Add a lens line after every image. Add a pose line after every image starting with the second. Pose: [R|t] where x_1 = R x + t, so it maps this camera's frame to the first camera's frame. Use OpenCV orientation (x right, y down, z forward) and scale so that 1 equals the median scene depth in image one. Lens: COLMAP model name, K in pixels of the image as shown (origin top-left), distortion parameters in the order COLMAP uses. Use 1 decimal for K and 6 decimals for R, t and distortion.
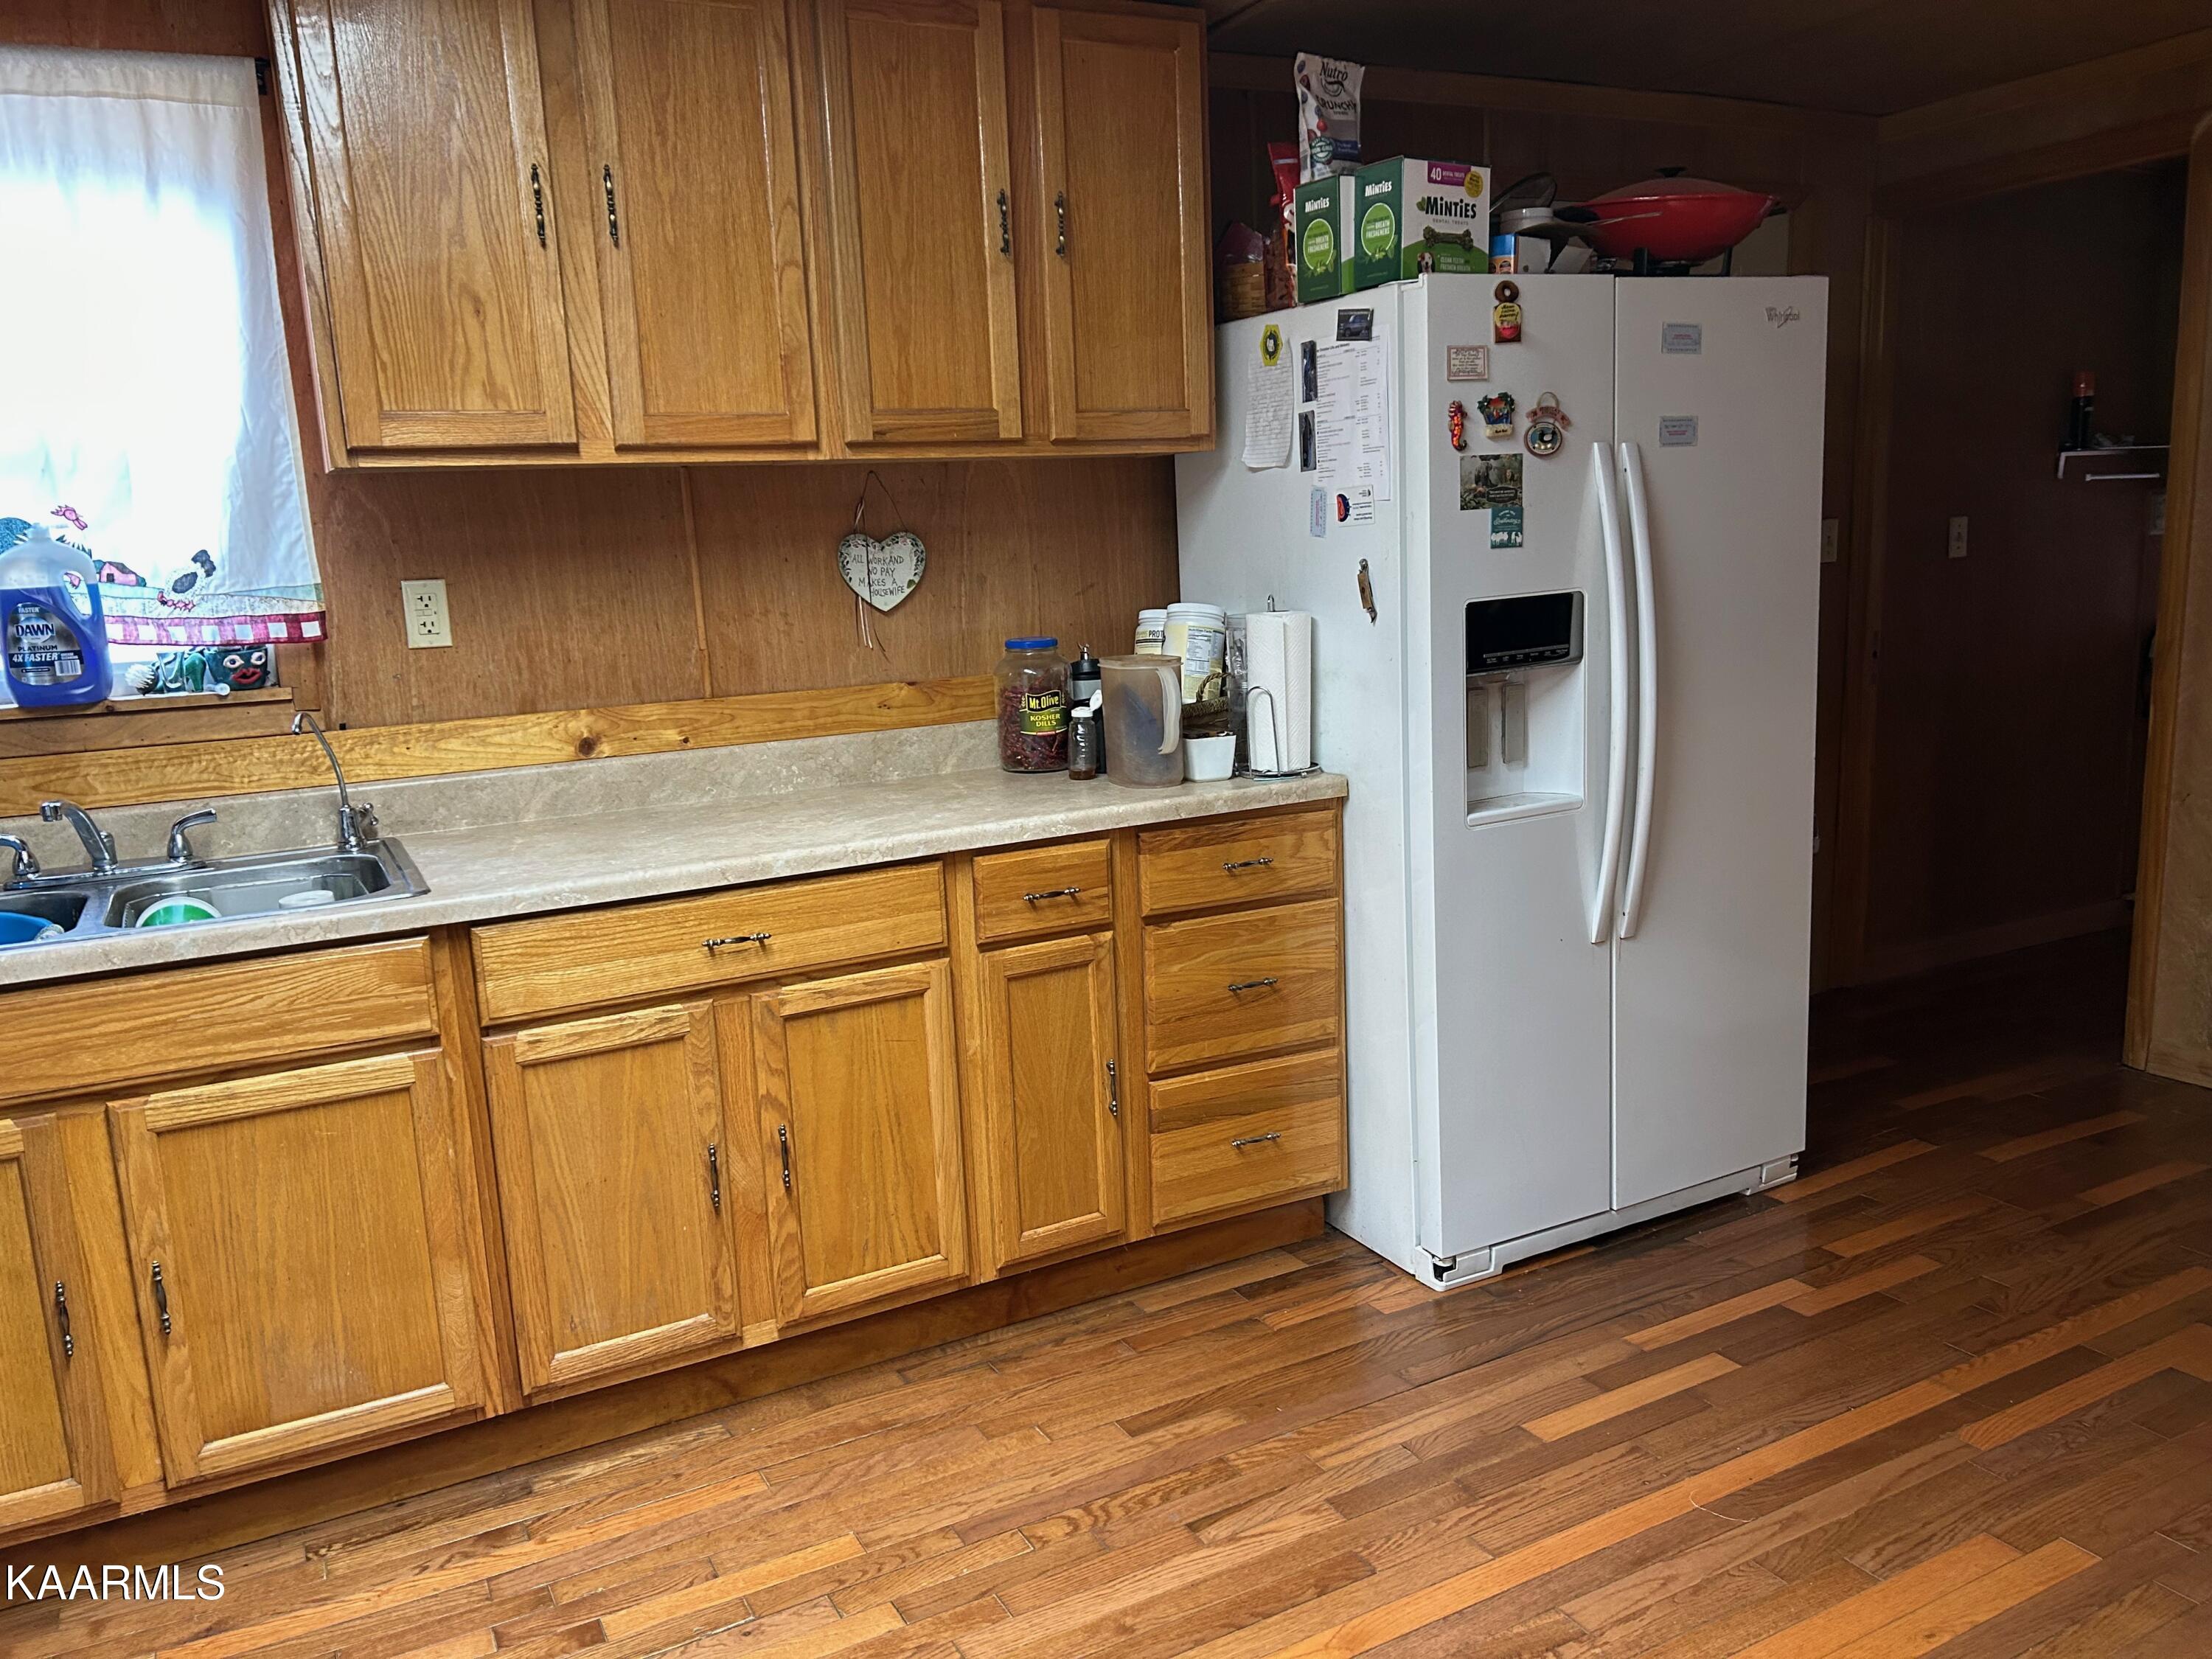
lens RADIAL K [[1621.2, 0, 1106.0], [0, 1621.2, 829.5], [0, 0, 1]] dist [0.100490, -0.166587]
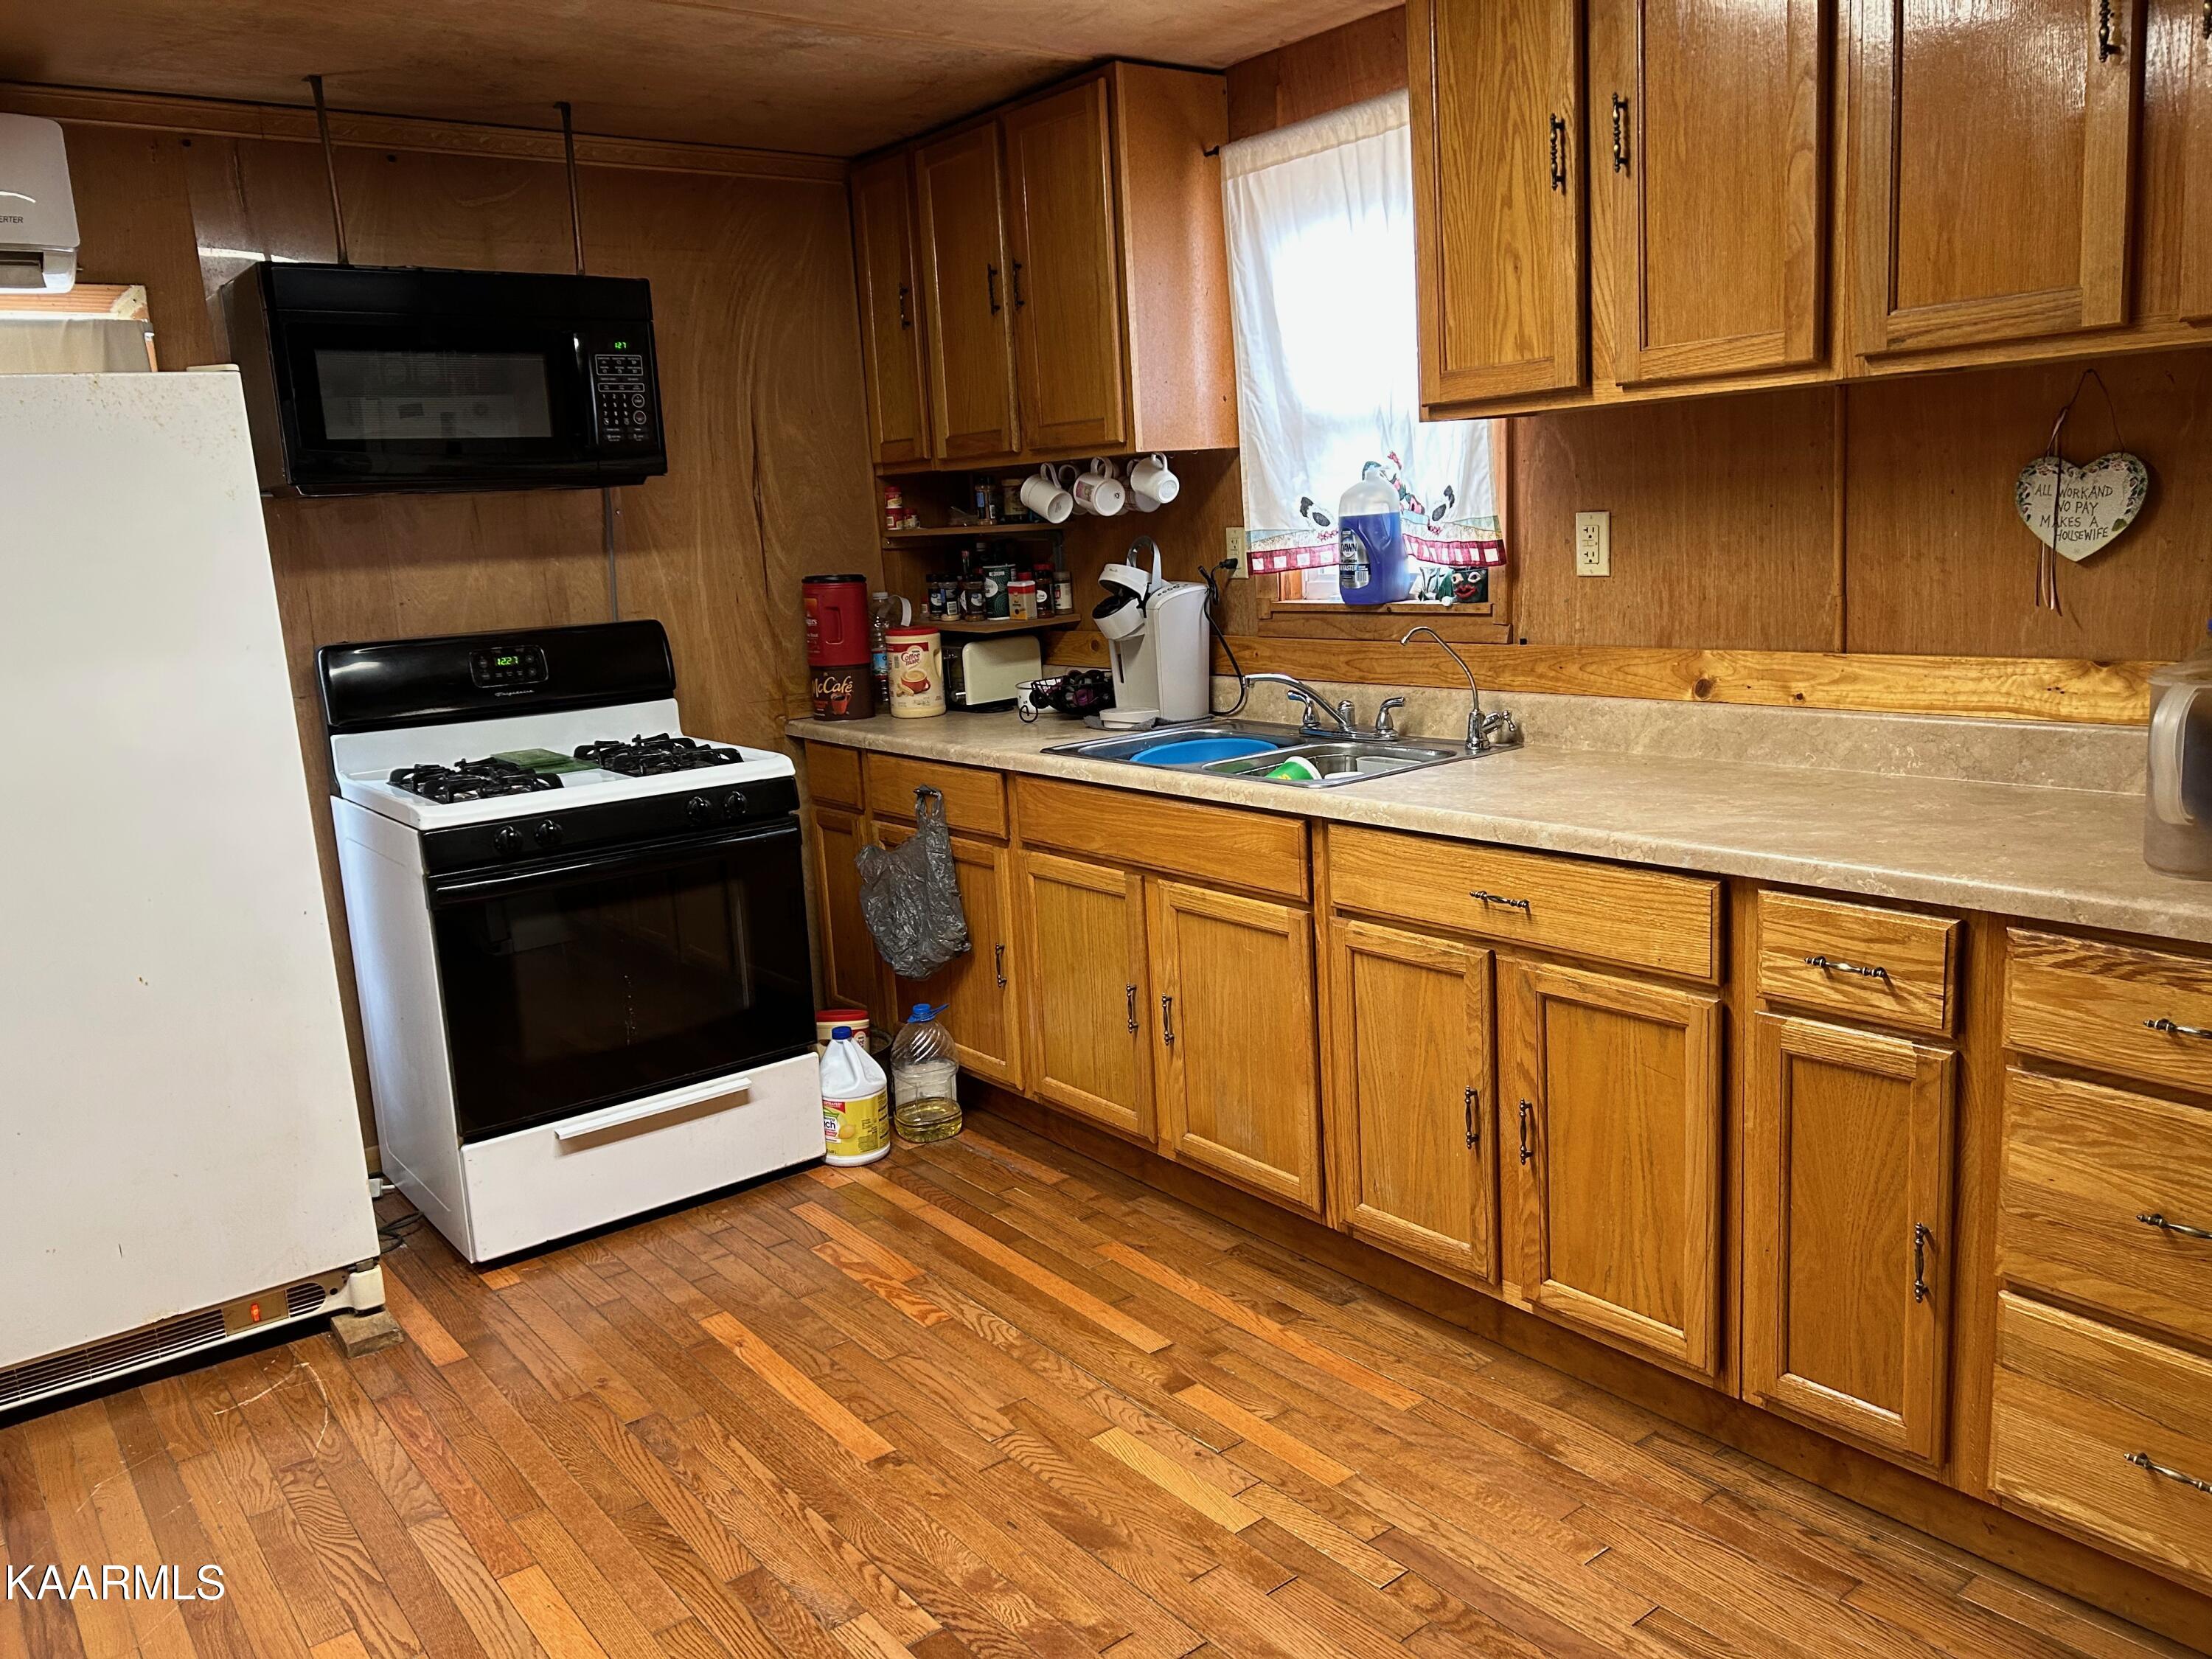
lens RADIAL K [[1671.6, 0, 1101.6], [0, 1671.6, 816.5], [0, 0, 1]] dist [0.051258, -0.057870]
pose [[0.173637, 0.211786, -0.961768, 0.645737], [-0.126003, 0.973354, 0.191589, -0.134479], [0.976716, 0.087919, 0.195695, 0.515799]]
